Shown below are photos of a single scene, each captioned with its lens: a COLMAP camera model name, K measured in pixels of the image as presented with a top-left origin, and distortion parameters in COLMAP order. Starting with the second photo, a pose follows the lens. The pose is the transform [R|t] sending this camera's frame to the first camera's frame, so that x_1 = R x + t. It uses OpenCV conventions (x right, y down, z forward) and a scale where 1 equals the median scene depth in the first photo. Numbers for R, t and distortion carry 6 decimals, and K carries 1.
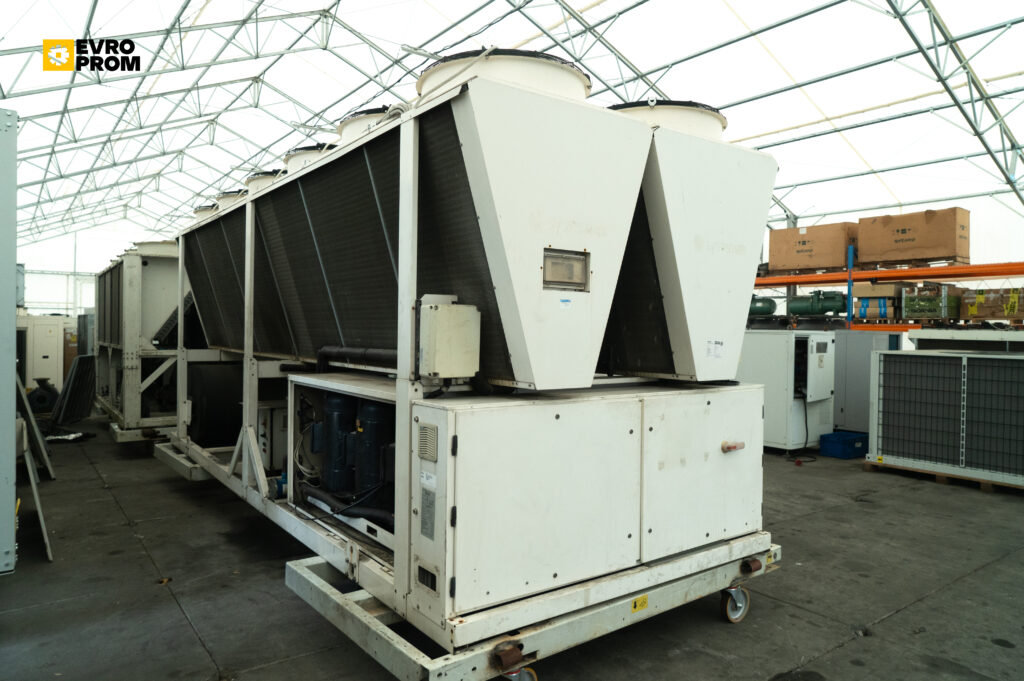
lens RADIAL K [[686.4, 0, 491.9], [0, 686.4, 338.4], [0, 0, 1]] dist [-0.008398, -0.000727]
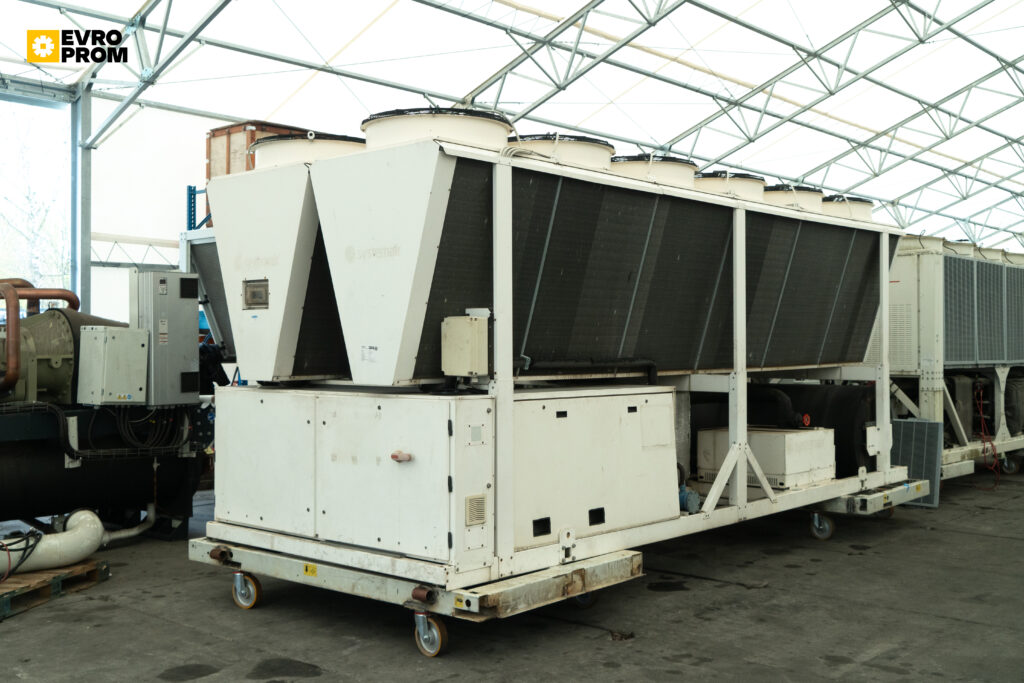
lens RADIAL K [[1077.9, 0, 512.0], [0, 1077.9, 341.5], [0, 0, 1]] dist [0.008766, -0.019875]
pose [[0.218113, -0.012352, -0.975845, 1.986509], [-0.009766, 0.999842, -0.014838, 0.019436], [0.975875, 0.012766, 0.217958, 0.880851]]
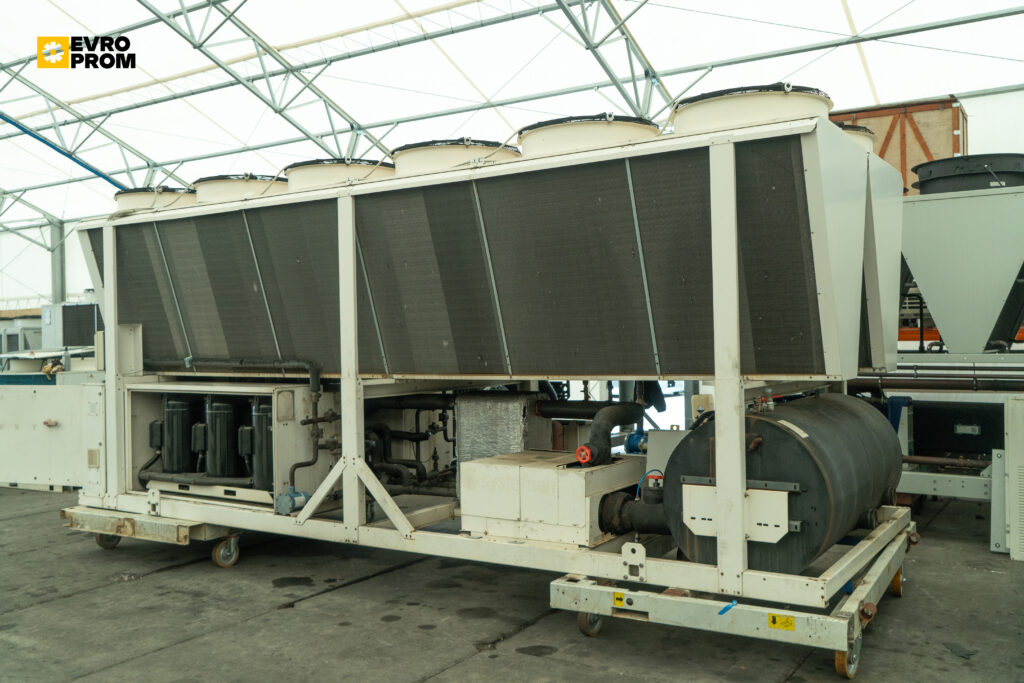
lens RADIAL K [[939.8, 0, 512.0], [0, 939.8, 341.5], [0, 0, 1]] dist [0.011241, 0.012782]
pose [[-0.929955, 0.003559, -0.367657, 0.327678], [-0.000087, 0.999951, 0.009900, -0.038093], [0.367674, 0.009238, -0.929909, 3.486092]]
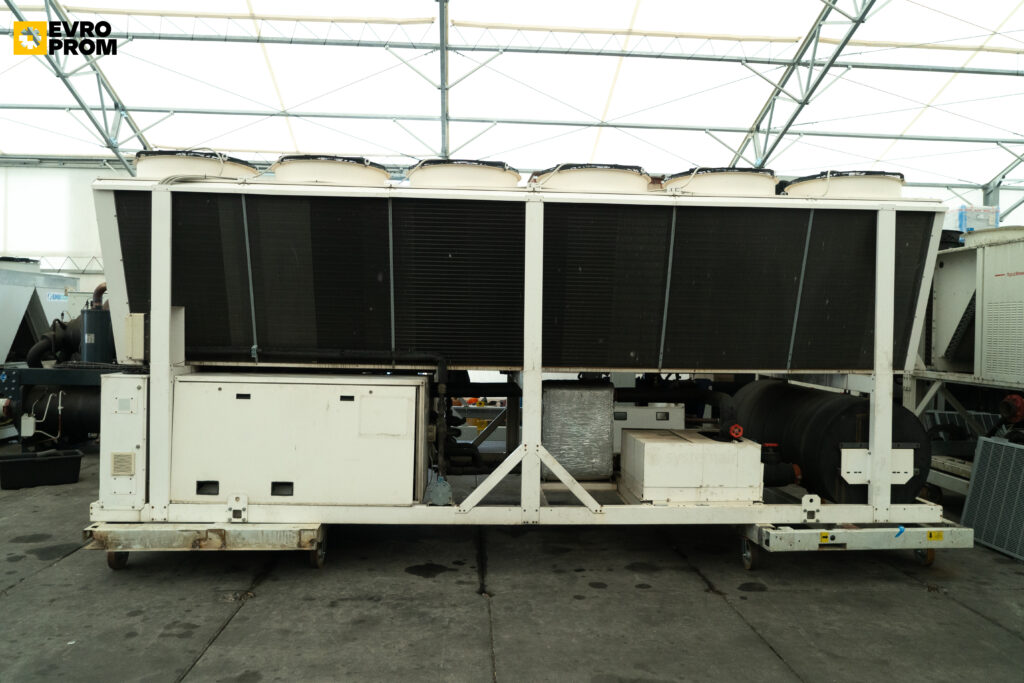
lens RADIAL K [[730.7, 0, 512.0], [0, 730.7, 341.5], [0, 0, 1]] dist [-0.013262, 0.001972]
pose [[-0.529000, -0.006698, -0.848596, 1.201956], [-0.035597, 0.999264, 0.014303, -0.032000], [0.847875, 0.037774, -0.528849, 2.515411]]
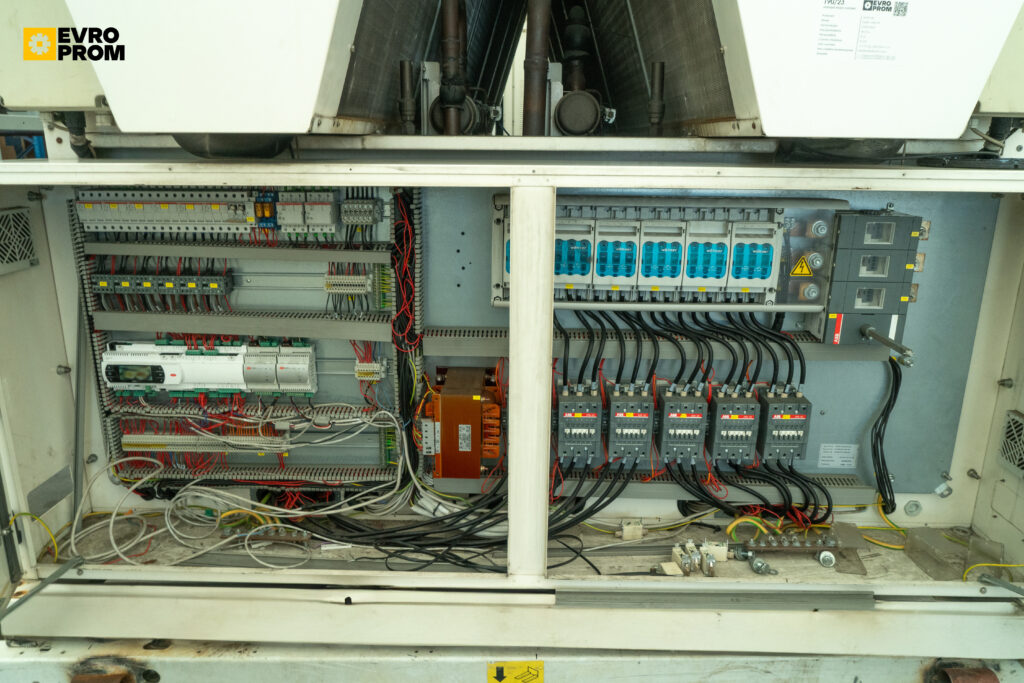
lens RADIAL K [[730.7, 0, 512.0], [0, 730.7, 341.5], [0, 0, 1]] dist [-0.013262, 0.001972]
pose [[0.799410, 0.150858, -0.581537, 0.419218], [-0.008793, 0.970795, 0.239749, 0.075286], [0.600721, -0.186544, 0.777390, 0.650554]]
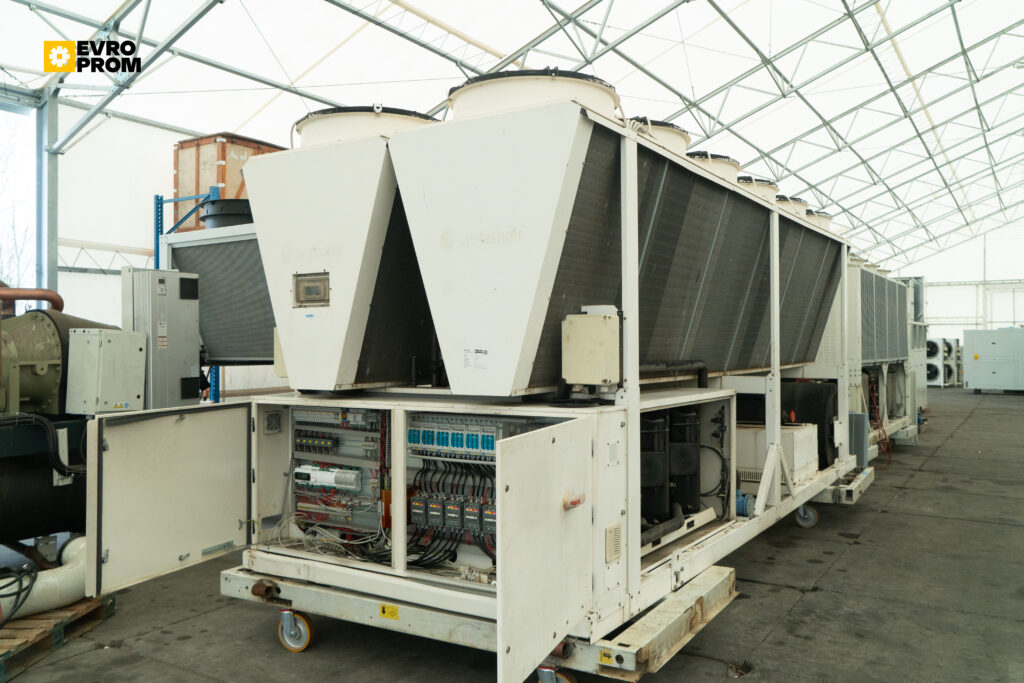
lens RADIAL K [[833.2, 0, 512.0], [0, 833.2, 341.5], [0, 0, 1]] dist [-0.006576, 0.007966]
pose [[0.373377, -0.016533, -0.927532, 1.344206], [-0.003954, 0.999804, -0.019413, 0.014270], [0.927671, 0.010915, 0.373238, 0.671076]]
